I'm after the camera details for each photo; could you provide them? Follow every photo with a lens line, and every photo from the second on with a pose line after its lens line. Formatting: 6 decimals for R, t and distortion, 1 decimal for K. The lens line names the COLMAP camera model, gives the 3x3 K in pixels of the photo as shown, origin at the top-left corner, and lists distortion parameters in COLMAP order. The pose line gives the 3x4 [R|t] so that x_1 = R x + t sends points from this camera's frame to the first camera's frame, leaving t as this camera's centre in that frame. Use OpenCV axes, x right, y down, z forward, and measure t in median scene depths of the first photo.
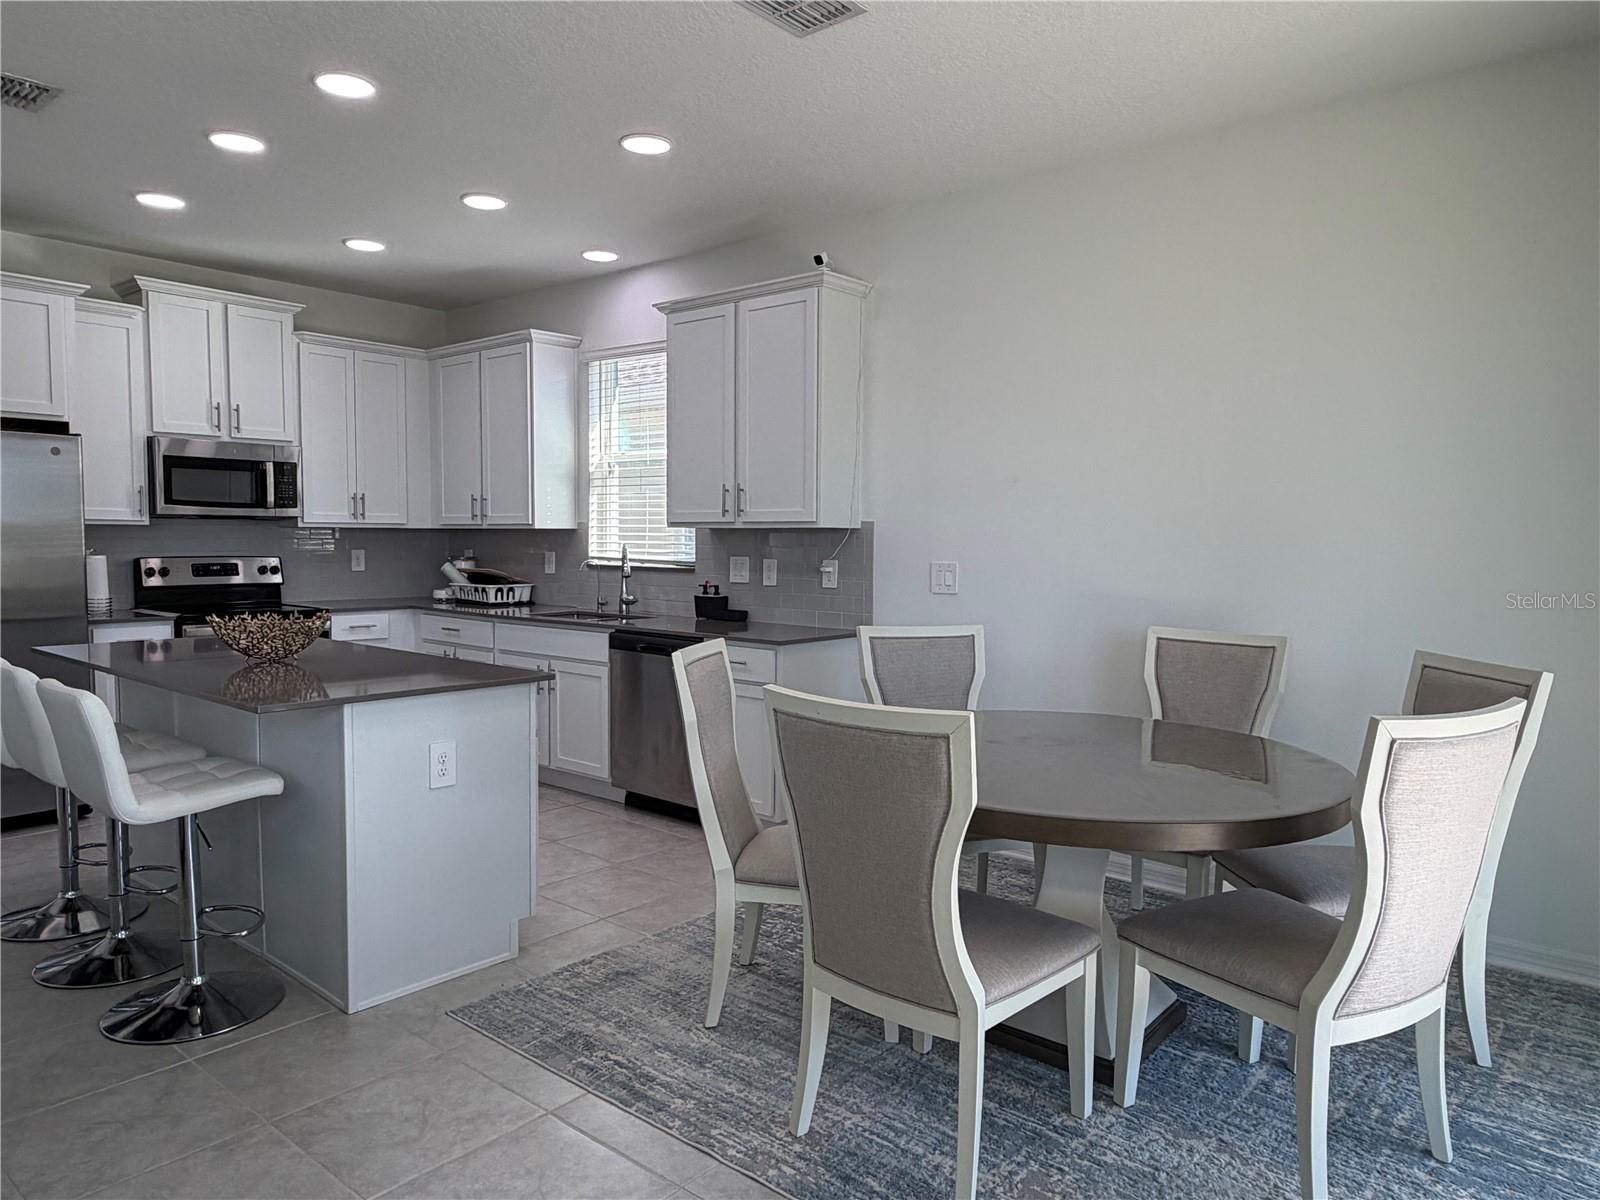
lens RADIAL K [[1062.5, 0, 796.8], [0, 1062.5, 603.0], [0, 0, 1]] dist [0.004455, 0.001993]
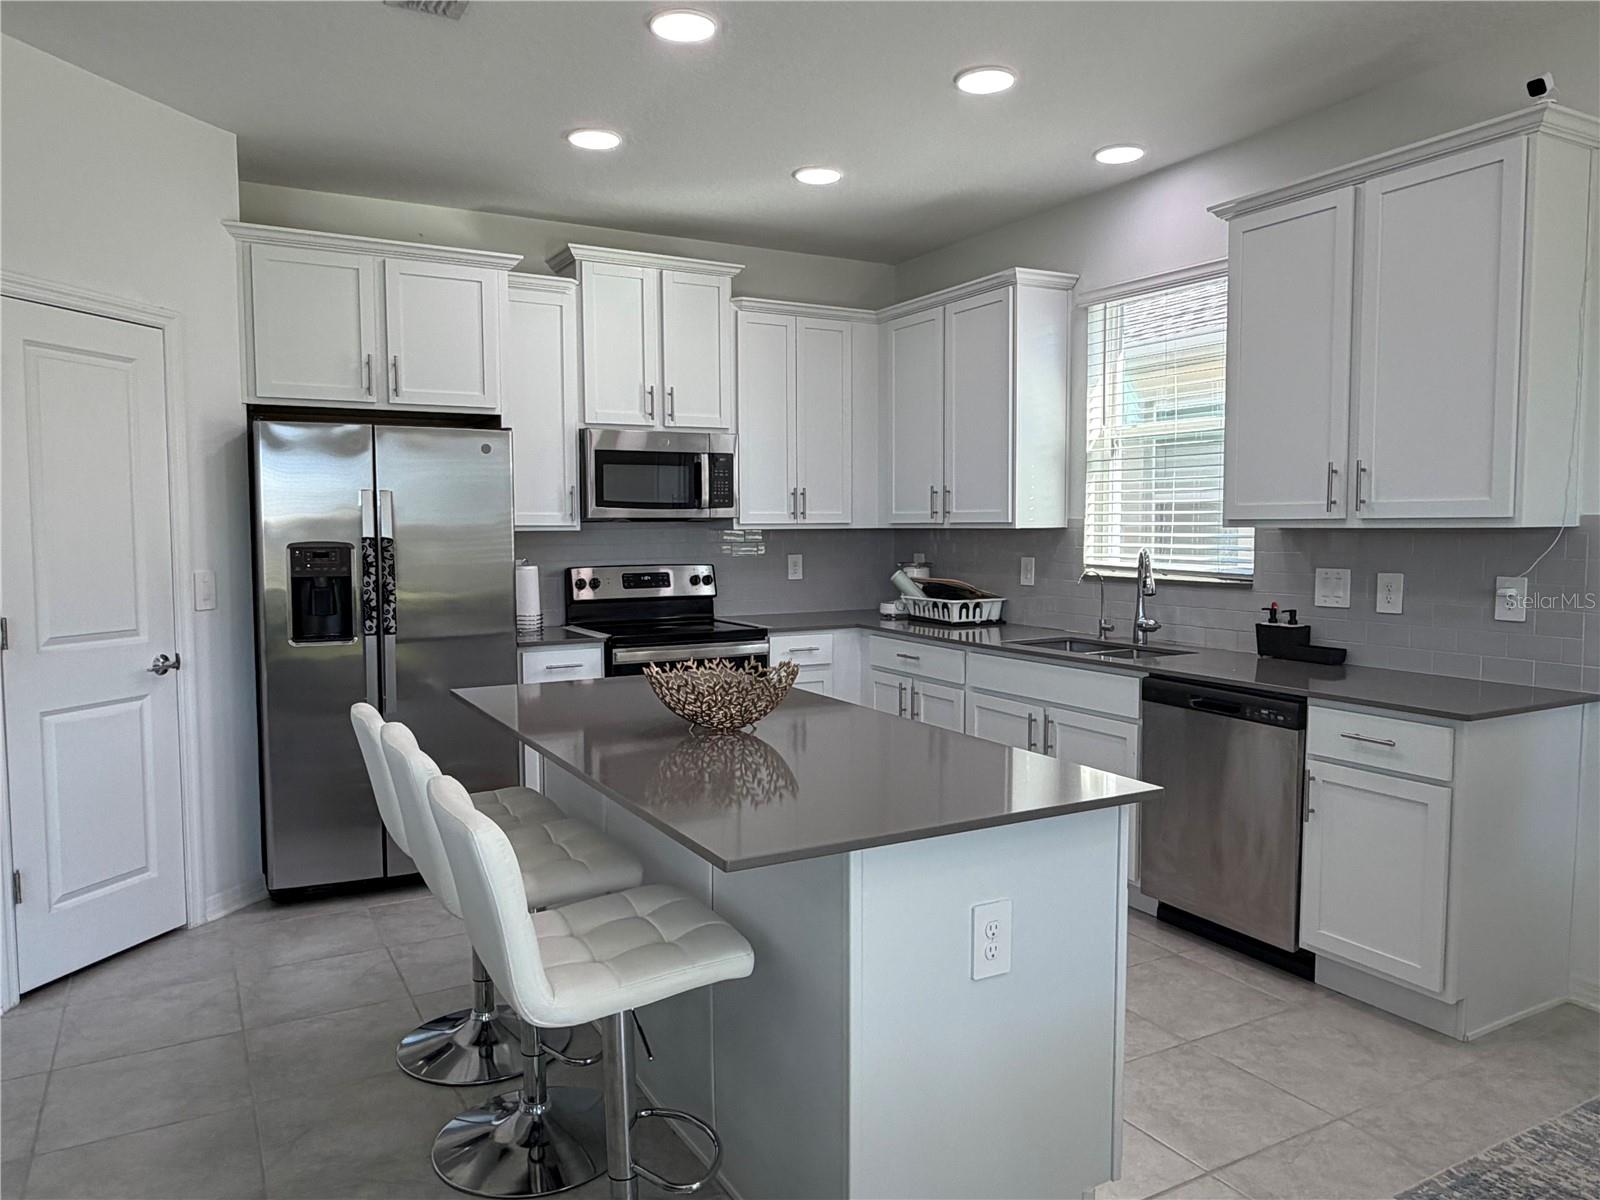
lens RADIAL K [[1111.4, 0, 802.0], [0, 1111.4, 599.0], [0, 0, 1]] dist [0.005868, 0.001957]
pose [[0.938171, 0.011100, -0.345995, -0.122318], [-0.009348, 0.999934, 0.006733, -0.025103], [0.346047, -0.003083, 0.938212, 0.208334]]
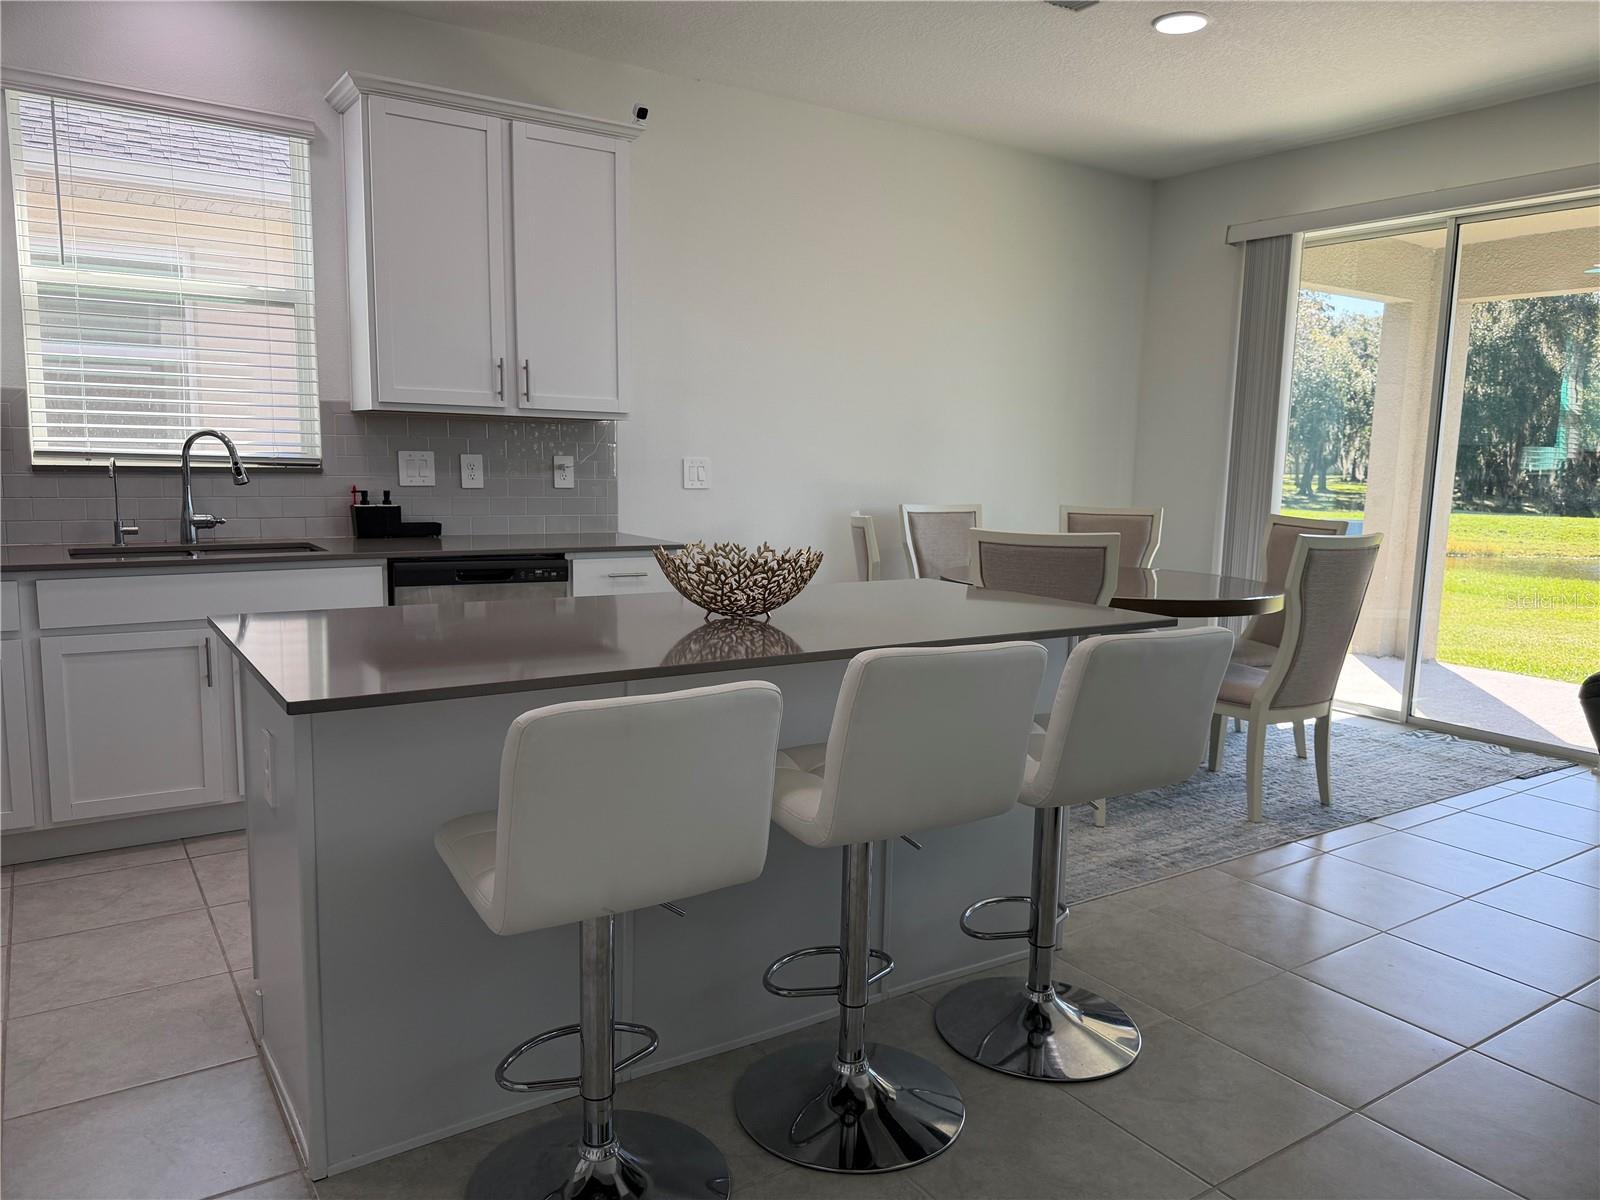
lens RADIAL K [[1111.4, 0, 796.4], [0, 1111.4, 626.1], [0, 0, 1]] dist [0.005868, 0.001957]
pose [[0.302282, -0.150285, 0.941297, -0.717705], [0.040174, 0.988624, 0.144941, -0.023948], [-0.952371, -0.005998, 0.304881, 0.484181]]
